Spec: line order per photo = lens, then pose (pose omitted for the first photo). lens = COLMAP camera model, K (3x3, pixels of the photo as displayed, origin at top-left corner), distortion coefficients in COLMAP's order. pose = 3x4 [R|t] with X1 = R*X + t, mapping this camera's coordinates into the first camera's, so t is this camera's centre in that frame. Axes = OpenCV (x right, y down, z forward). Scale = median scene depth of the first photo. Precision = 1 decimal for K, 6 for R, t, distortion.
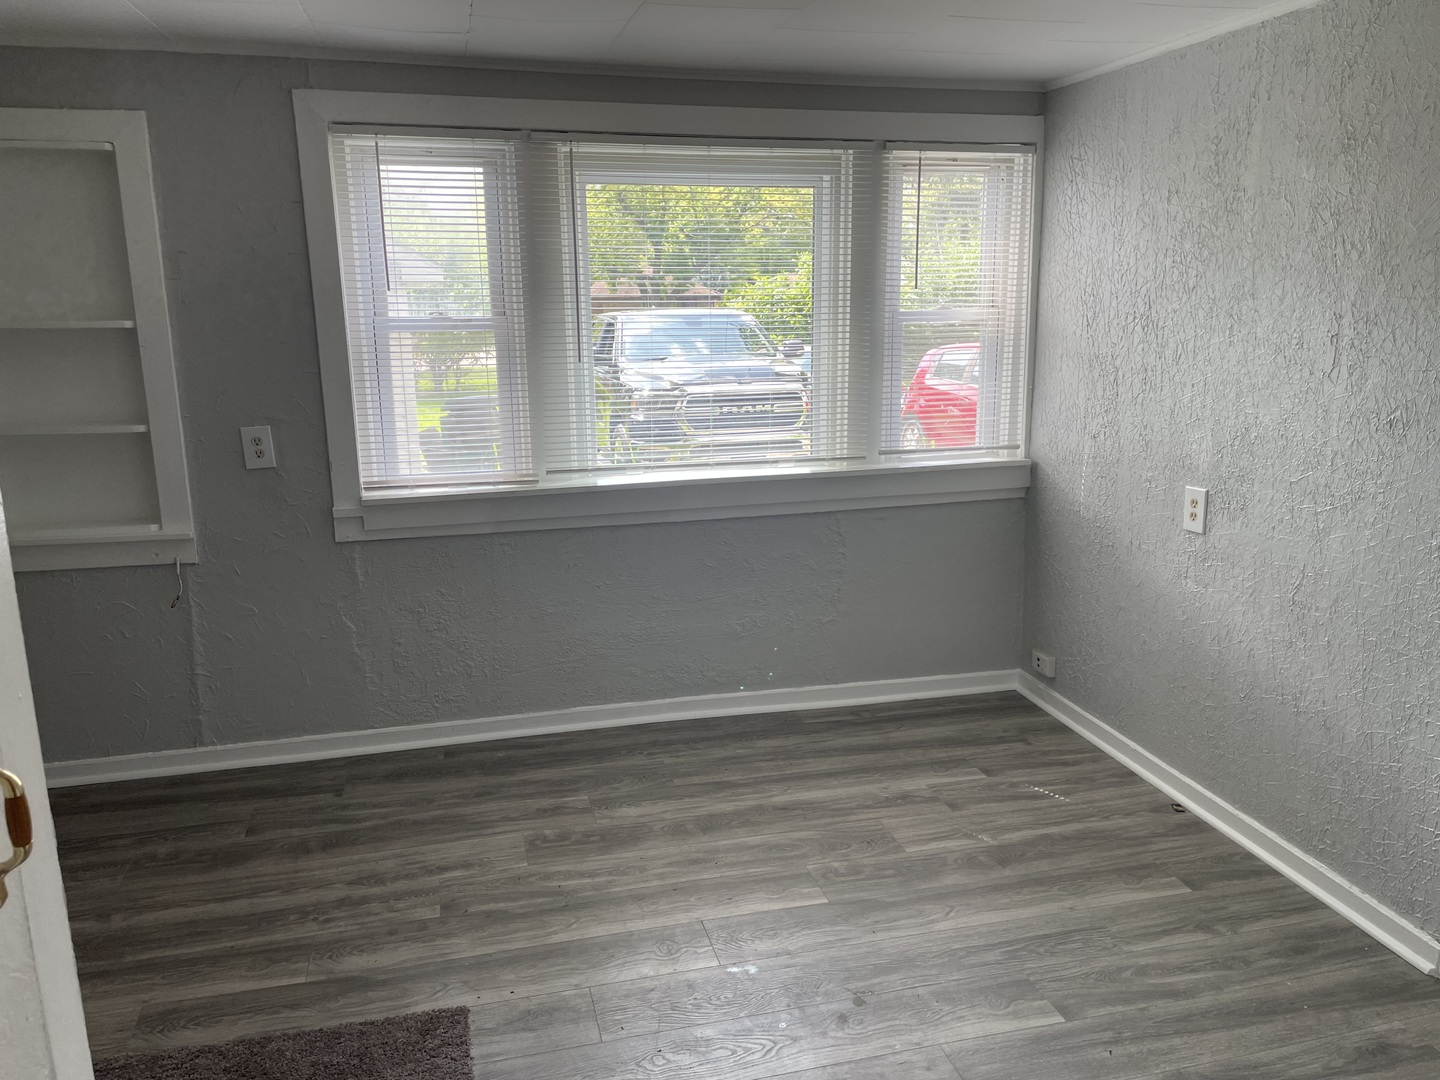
lens RADIAL K [[1088.1, 0, 710.4], [0, 1088.1, 542.7], [0, 0, 1]] dist [0.103361, -0.133875]
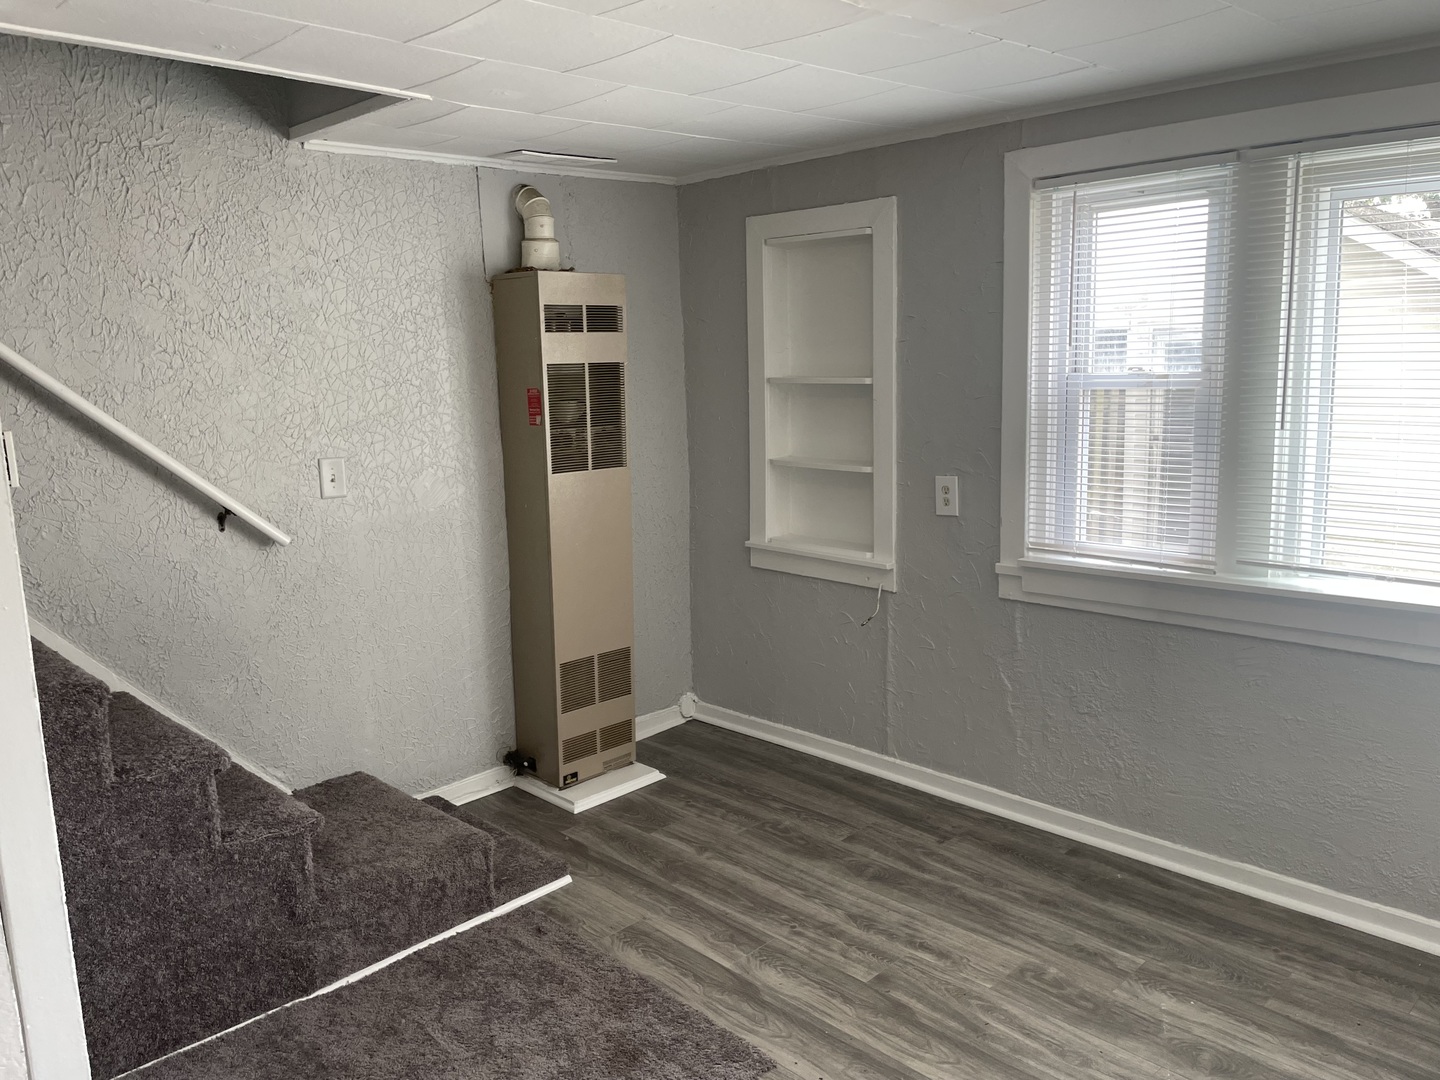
lens RADIAL K [[1088.1, 0, 710.4], [0, 1088.1, 542.7], [0, 0, 1]] dist [0.103361, -0.133875]
pose [[0.496610, 0.140816, -0.856475, 0.392289], [-0.170360, 0.983372, 0.062900, -0.070524], [0.851091, 0.114672, 0.512342, 0.275718]]
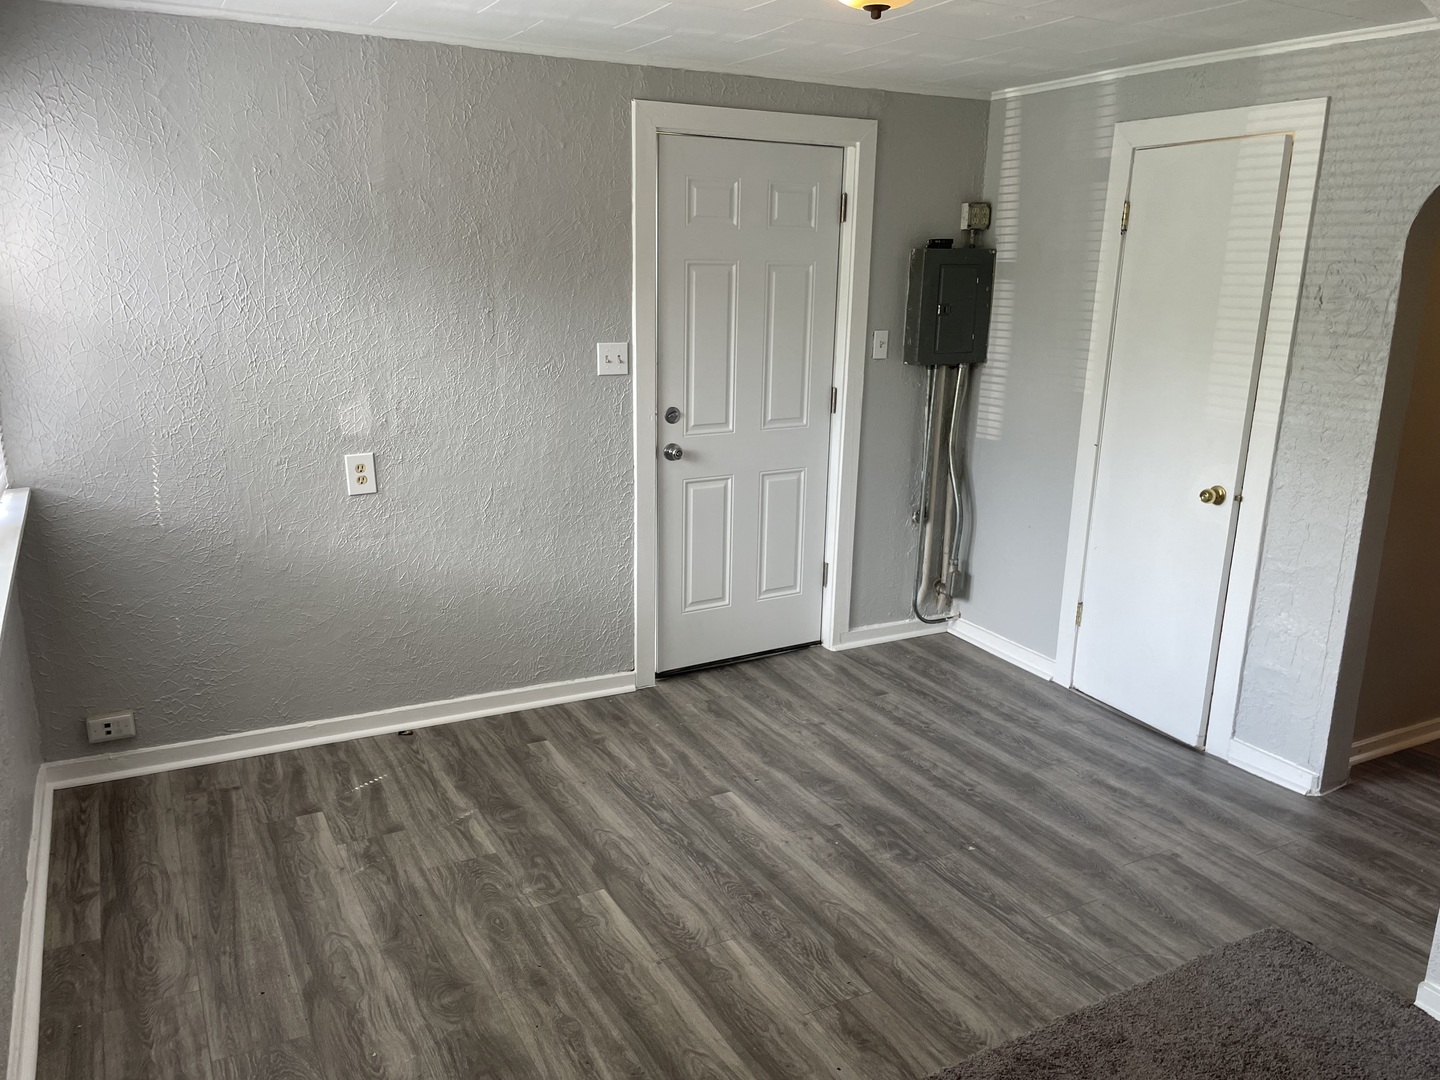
lens RADIAL K [[1088.1, 0, 710.4], [0, 1088.1, 542.7], [0, 0, 1]] dist [0.103361, -0.133875]
pose [[-0.246157, -0.224377, 0.942901, -0.663430], [0.198549, 0.940530, 0.275647, -0.189871], [-0.948676, 0.255064, -0.186968, 0.855302]]
